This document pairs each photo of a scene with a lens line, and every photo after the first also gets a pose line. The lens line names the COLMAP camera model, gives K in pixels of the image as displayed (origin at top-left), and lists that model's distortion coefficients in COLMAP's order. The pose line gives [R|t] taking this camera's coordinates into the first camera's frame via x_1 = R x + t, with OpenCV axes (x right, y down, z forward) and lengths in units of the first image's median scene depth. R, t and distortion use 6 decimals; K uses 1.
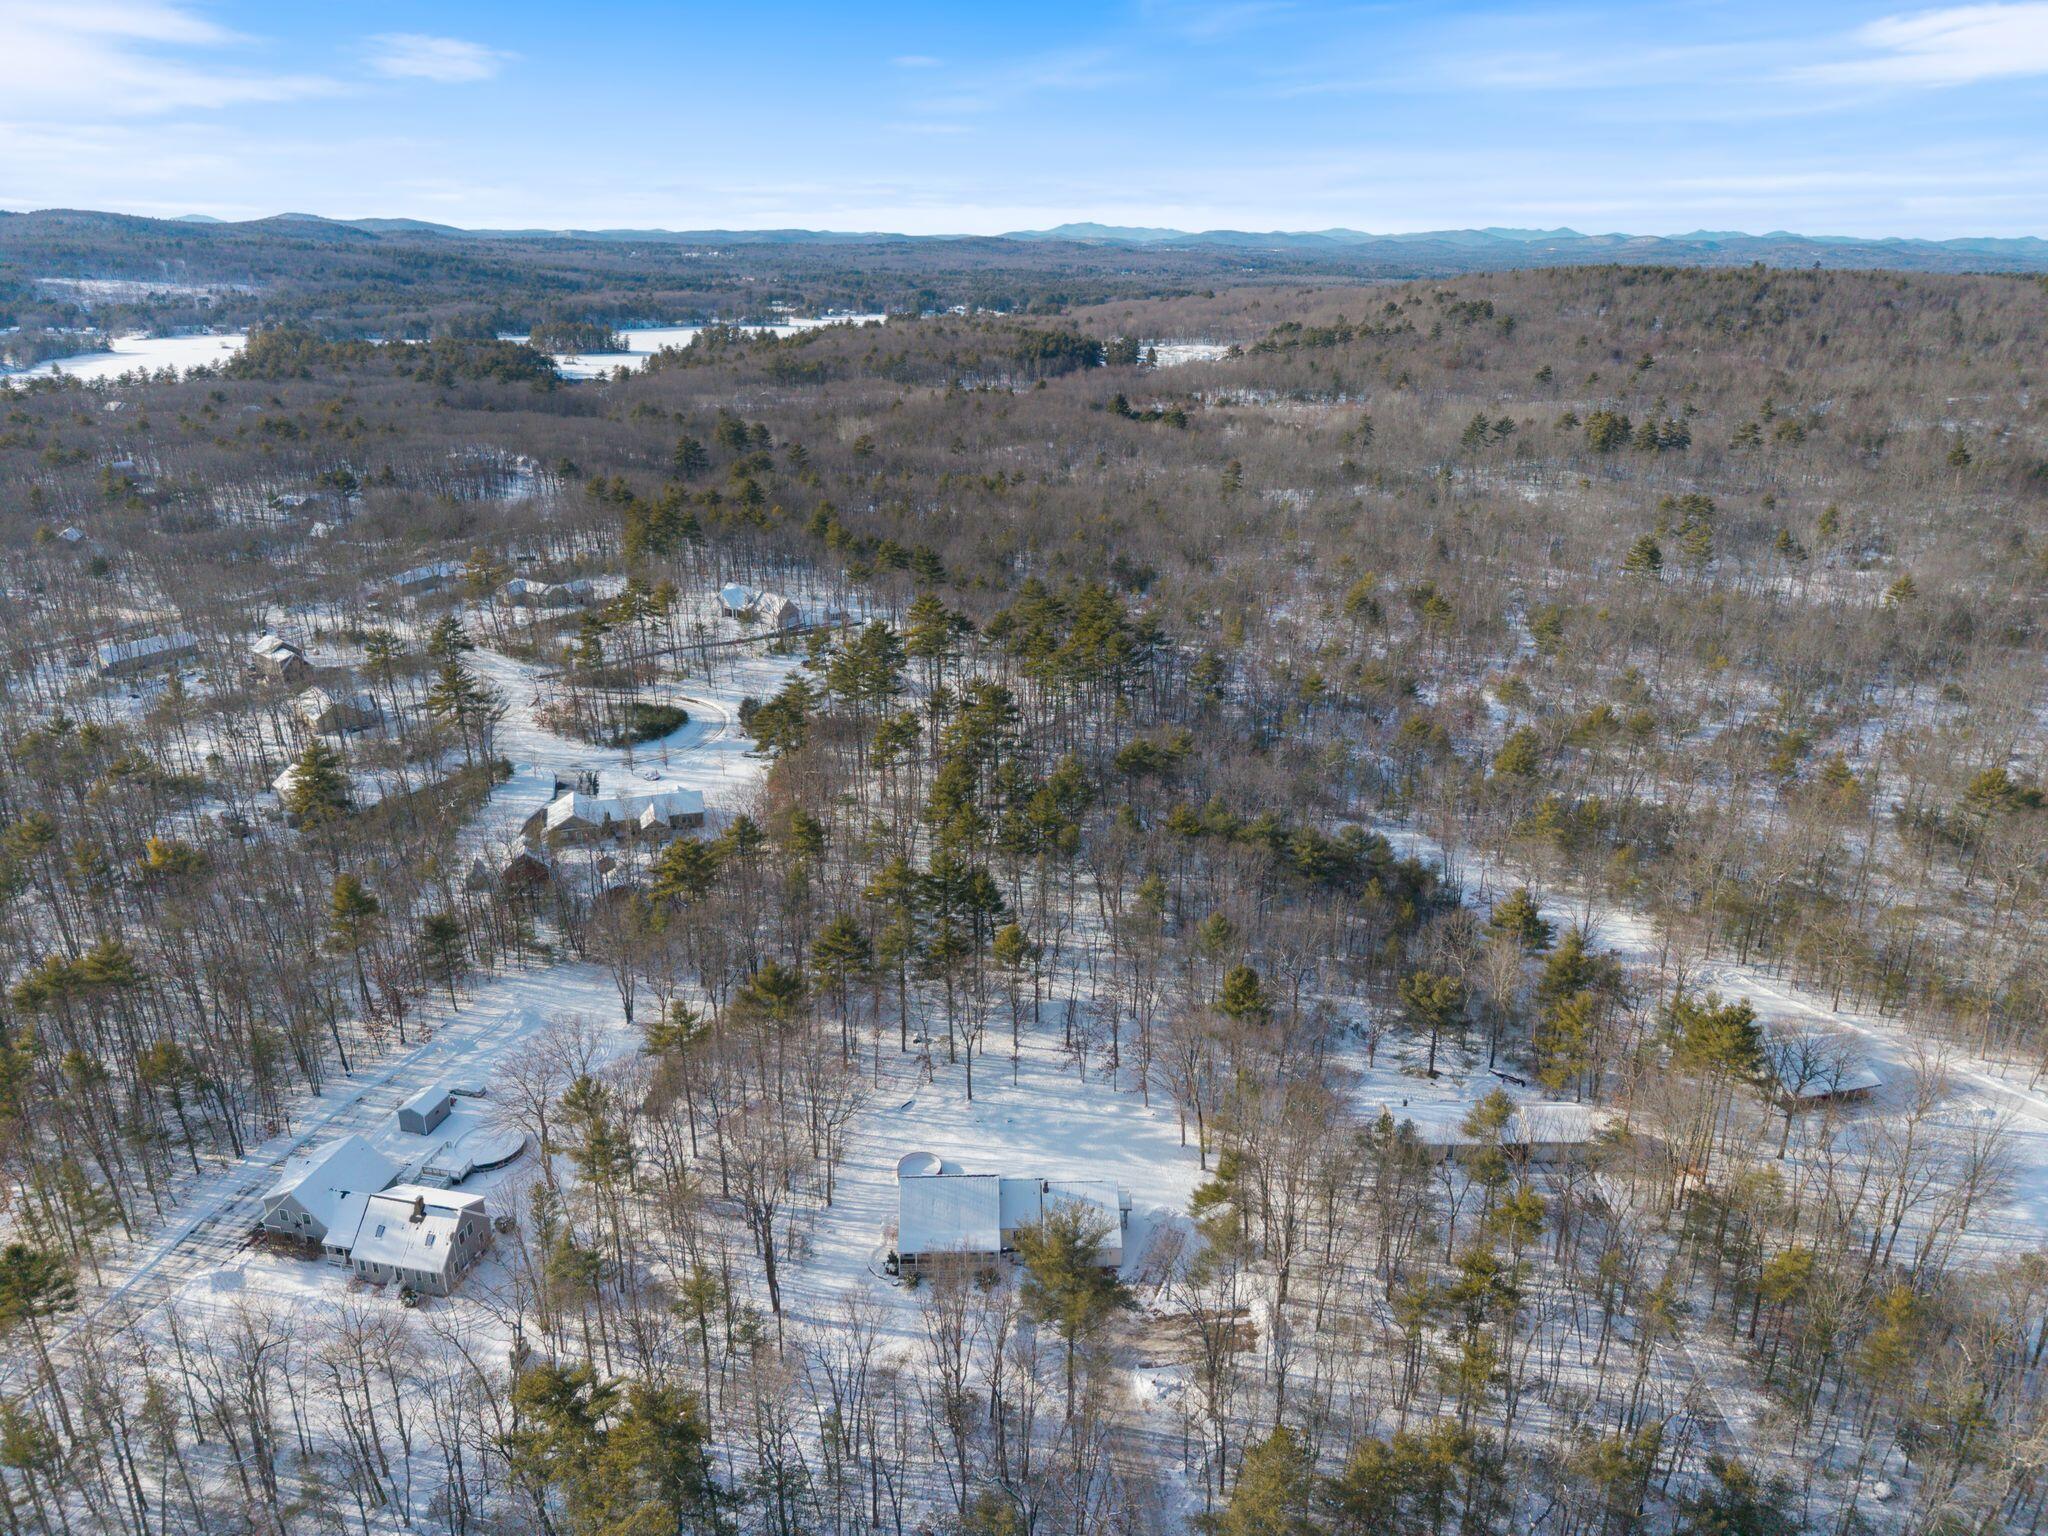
lens RADIAL K [[1403.5, 0, 1024.0], [0, 1403.5, 768.0], [0, 0, 1]] dist [-0.003463, -0.011330]
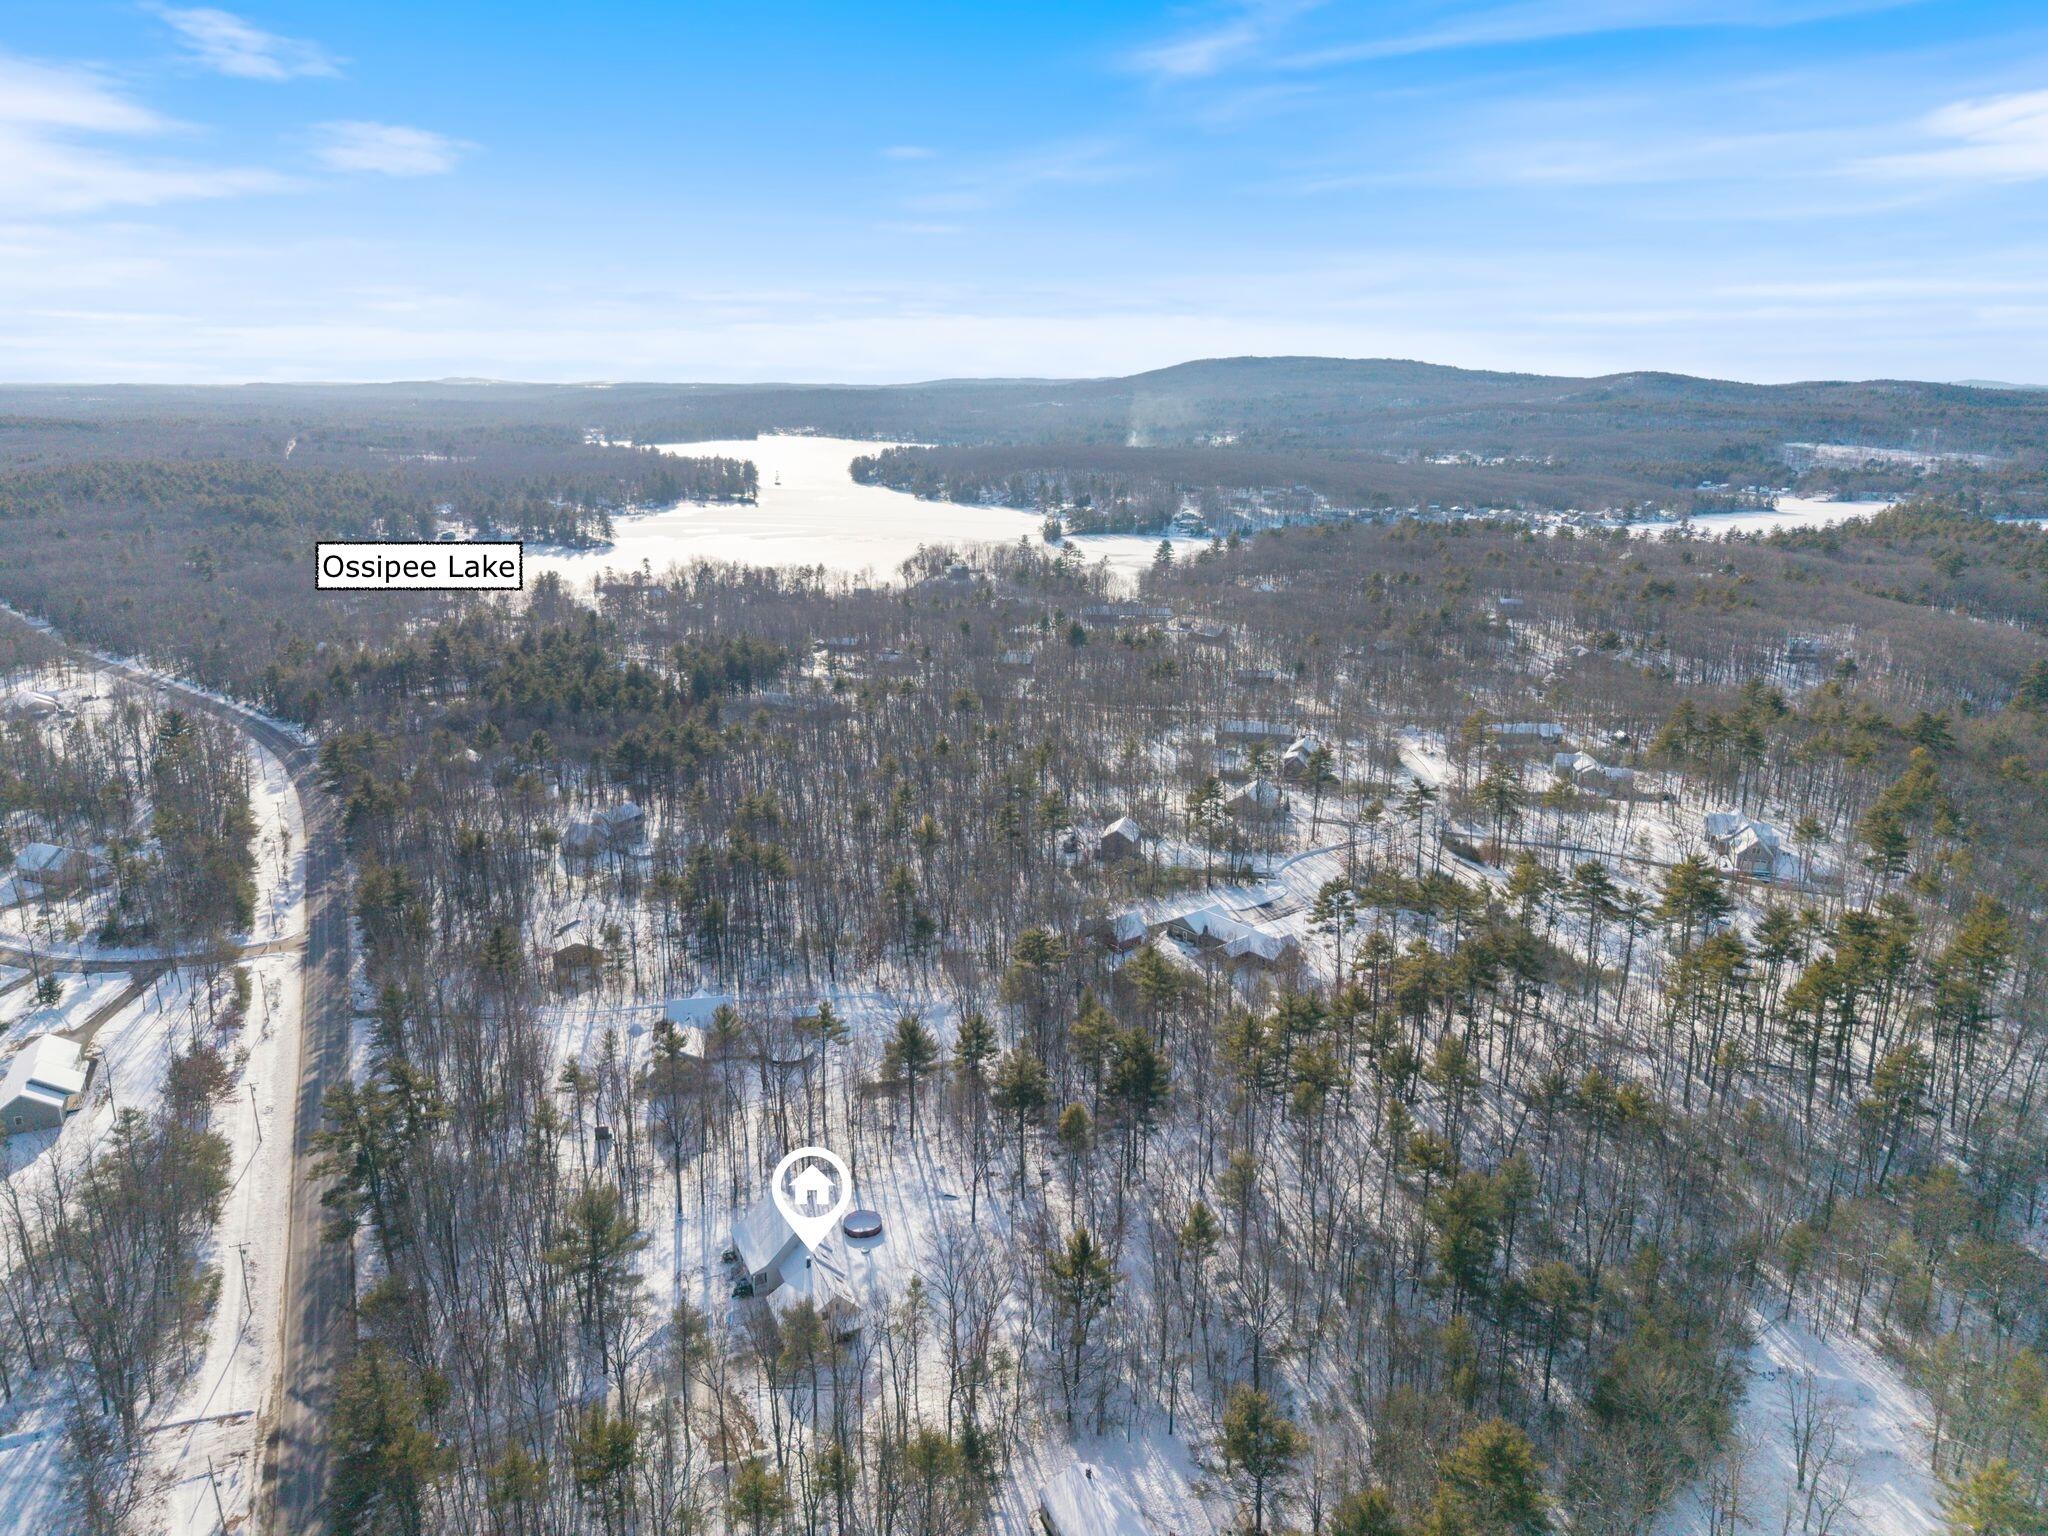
lens RADIAL K [[1460.4, 0, 1024.0], [0, 1460.4, 768.0], [0, 0, 1]] dist [-0.005950, -0.007047]
pose [[0.363033, 0.221954, -0.904955, 0.236415], [-0.325715, 0.940172, 0.099927, -0.054691], [0.872993, 0.258480, 0.413607, 0.134007]]
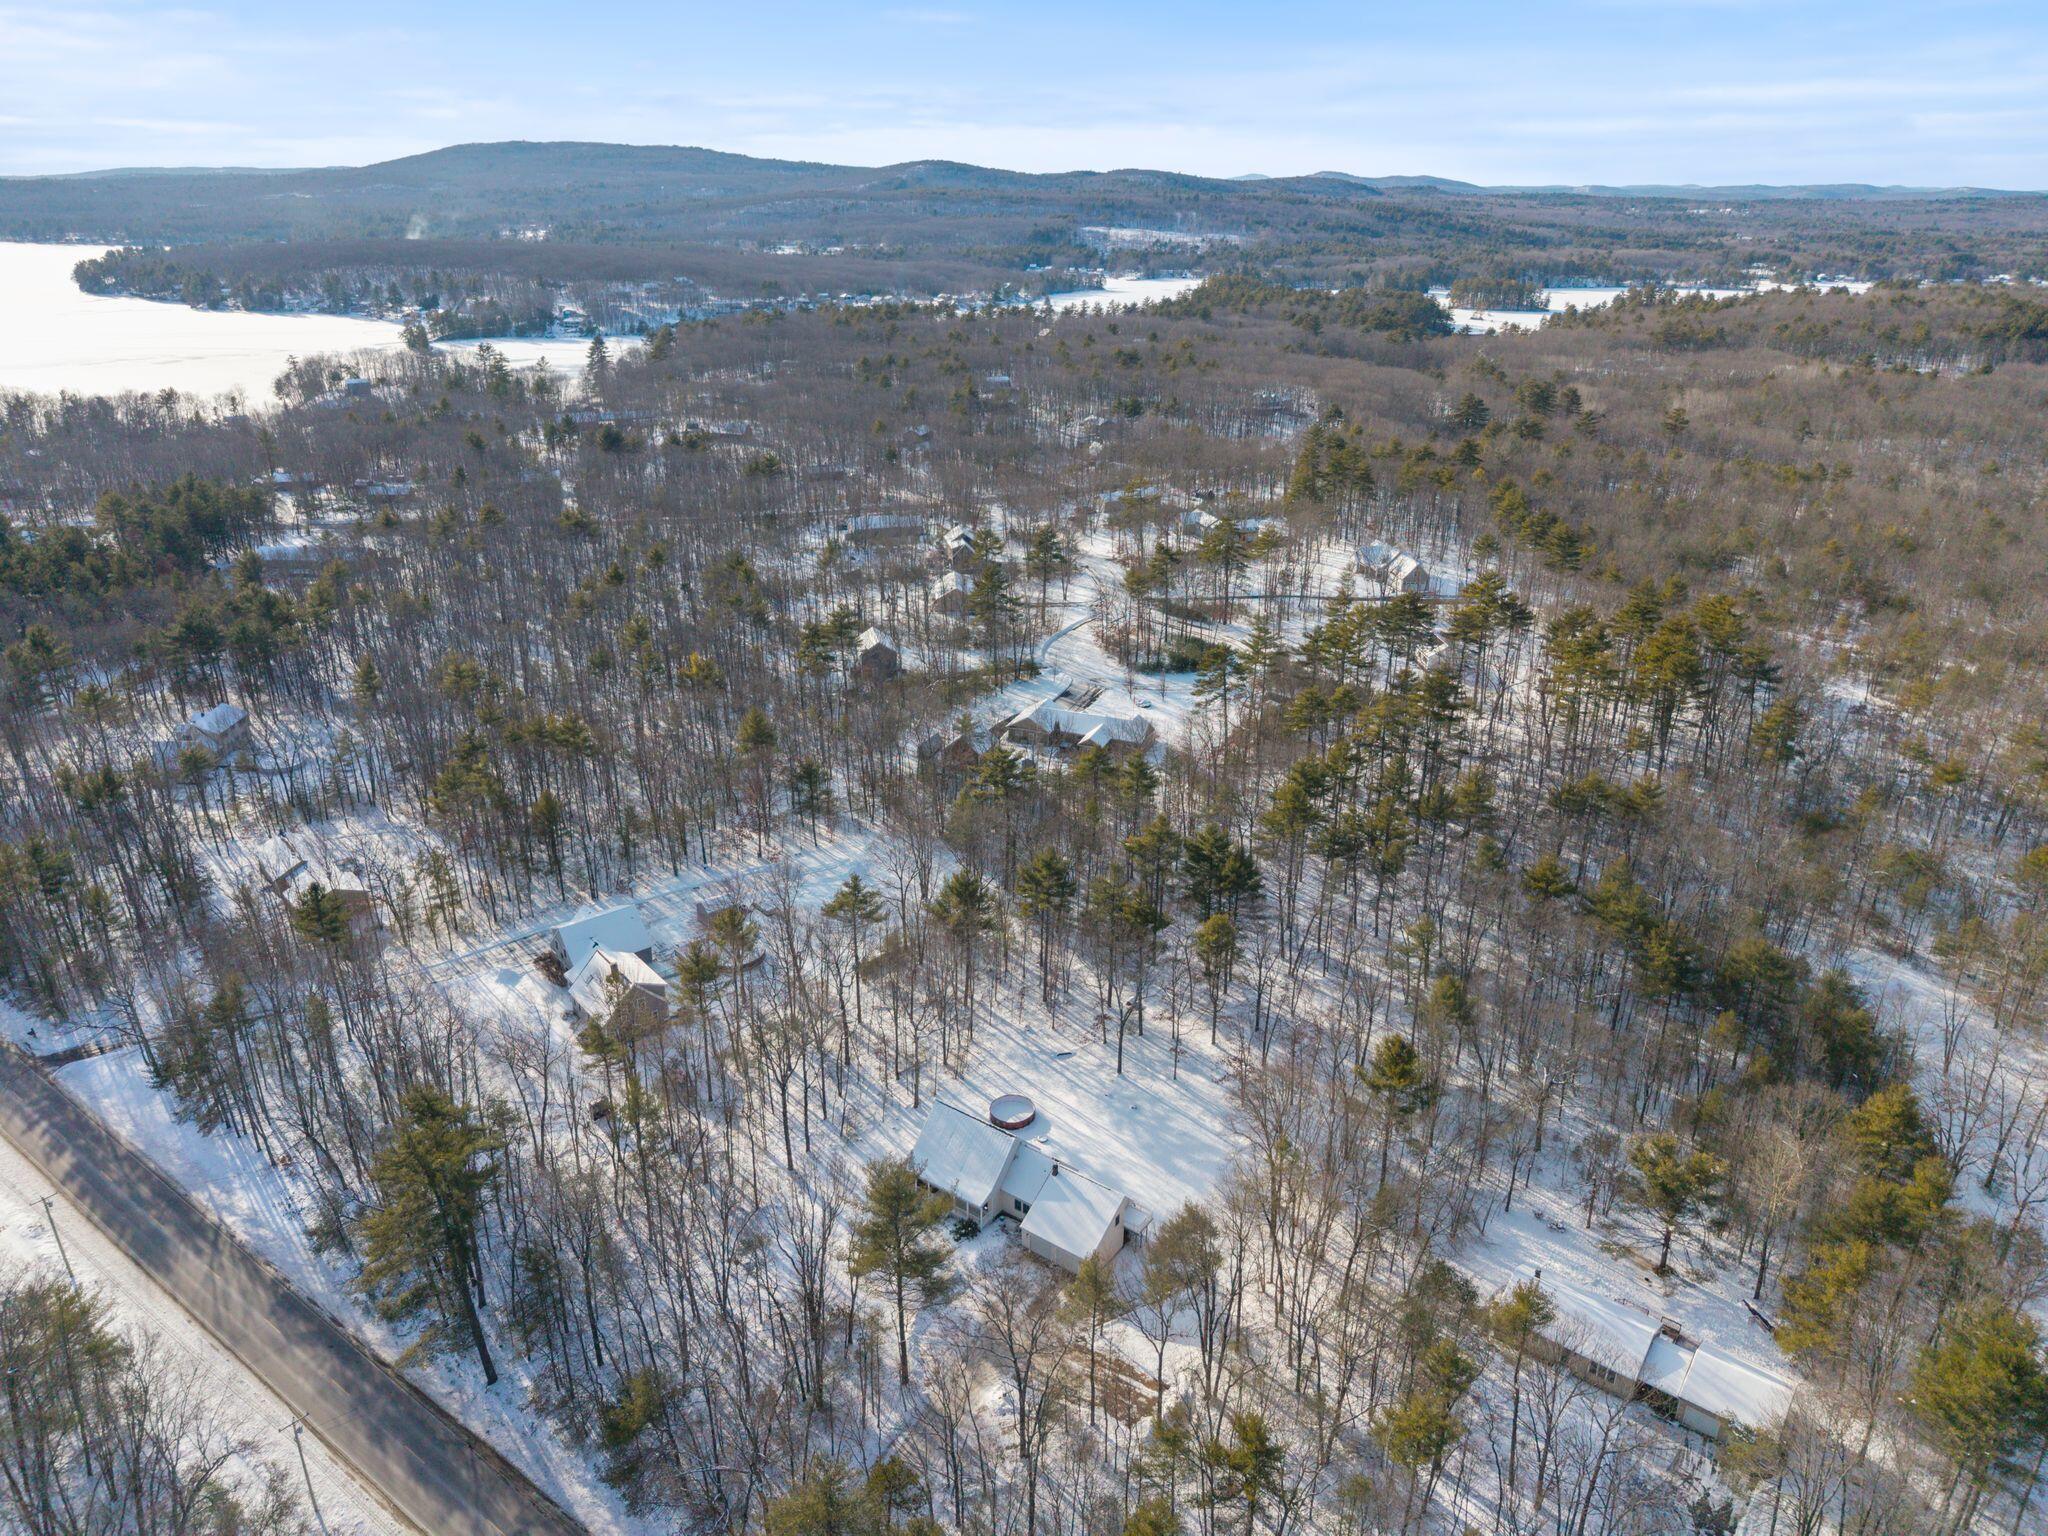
lens RADIAL K [[1403.5, 0, 1024.0], [0, 1403.5, 768.0], [0, 0, 1]] dist [-0.003463, -0.011330]
pose [[0.773529, 0.234313, -0.588855, 0.109983], [-0.219417, 0.970694, 0.098023, -0.011468], [0.594566, 0.053382, 0.802273, 0.048677]]
